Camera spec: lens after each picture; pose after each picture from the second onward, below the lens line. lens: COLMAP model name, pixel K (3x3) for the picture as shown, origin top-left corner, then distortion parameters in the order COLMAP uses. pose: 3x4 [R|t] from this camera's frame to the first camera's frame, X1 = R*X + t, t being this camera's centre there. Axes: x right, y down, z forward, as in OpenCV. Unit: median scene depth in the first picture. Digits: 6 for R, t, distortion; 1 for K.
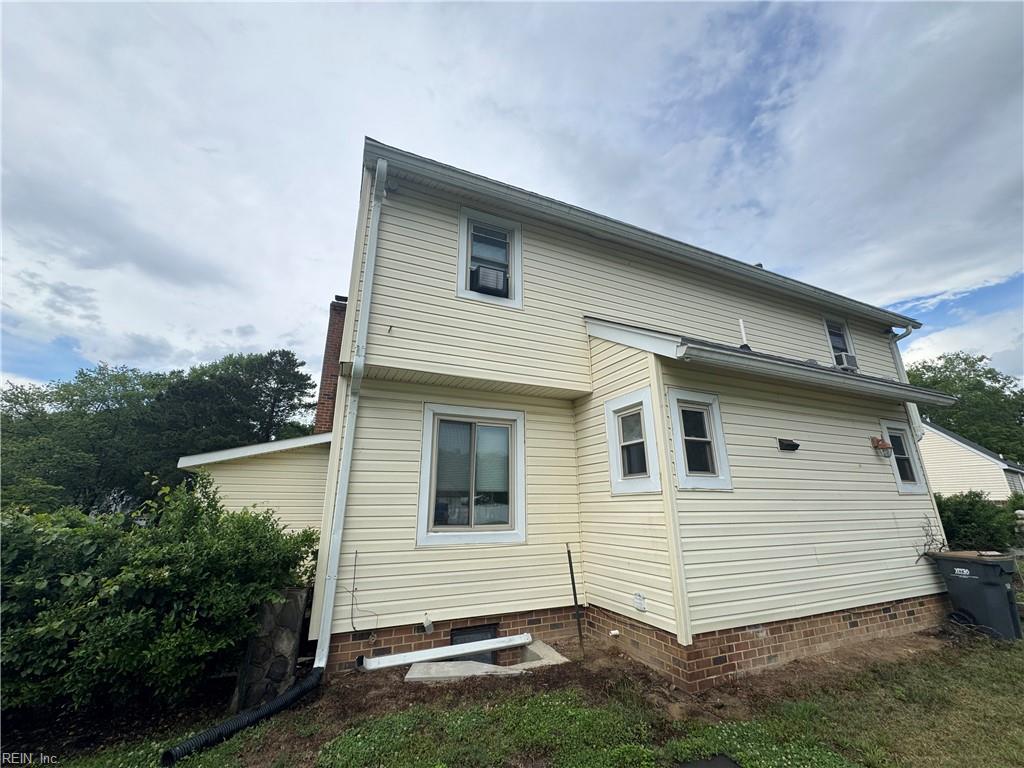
lens RADIAL K [[411.7, 0, 512.0], [0, 411.7, 384.0], [0, 0, 1]] dist [-0.002492, -0.000291]
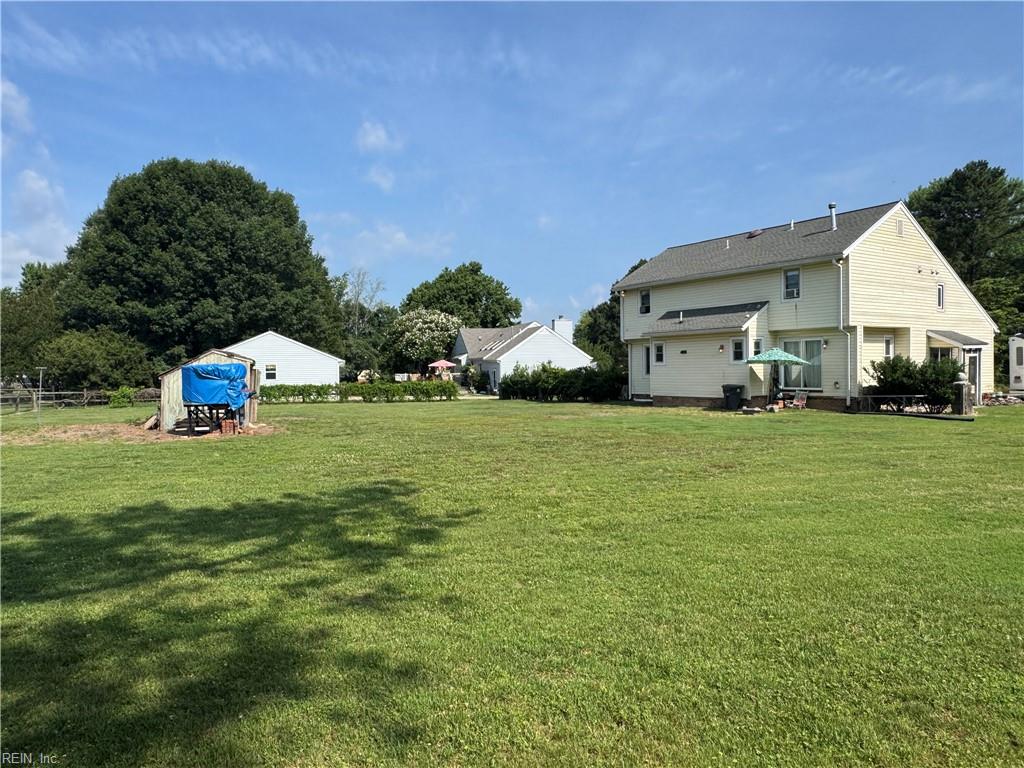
lens RADIAL K [[718.2, 0, 505.2], [0, 718.2, 381.1], [0, 0, 1]] dist [0.000694, -0.000649]
pose [[0.162403, 0.018388, -0.986553, 6.956809], [0.294292, 0.953419, 0.066216, -0.497612], [0.941816, -0.301089, 0.149427, -1.494383]]
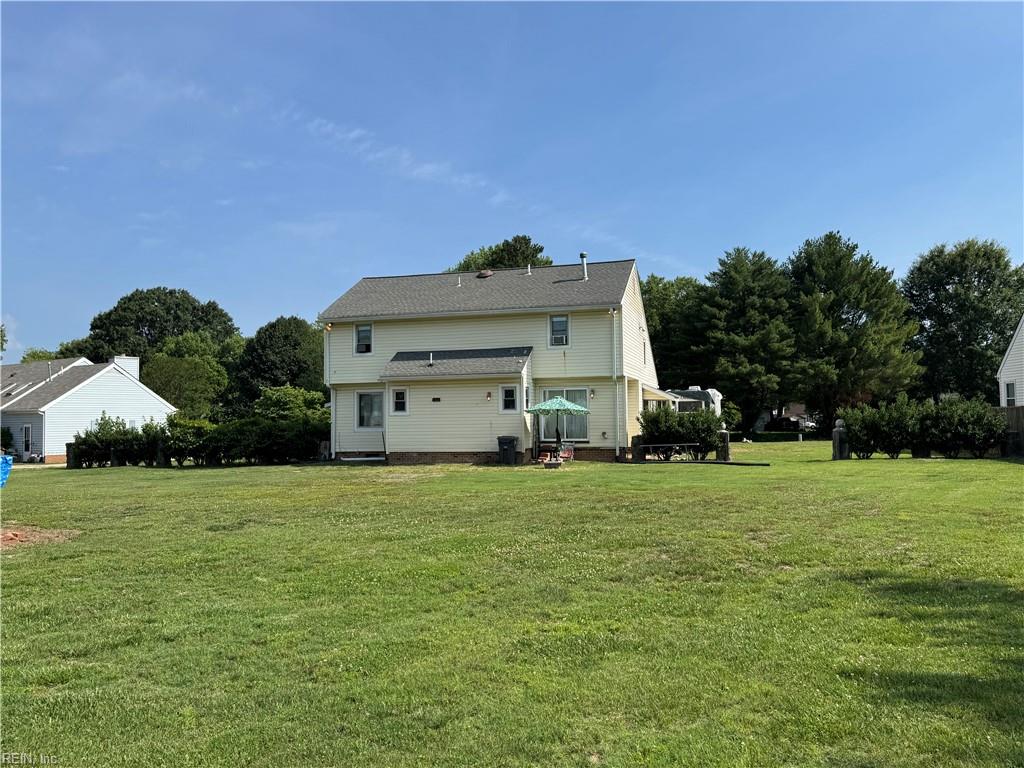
lens RADIAL K [[803.2, 0, 512.0], [0, 803.2, 384.0], [0, 0, 1]] dist [0.126962, -0.177066]
pose [[0.763649, -0.036020, -0.644626, 5.274623], [0.194113, 0.965056, 0.176029, -0.951717], [0.615760, -0.259555, 0.743956, -3.198664]]
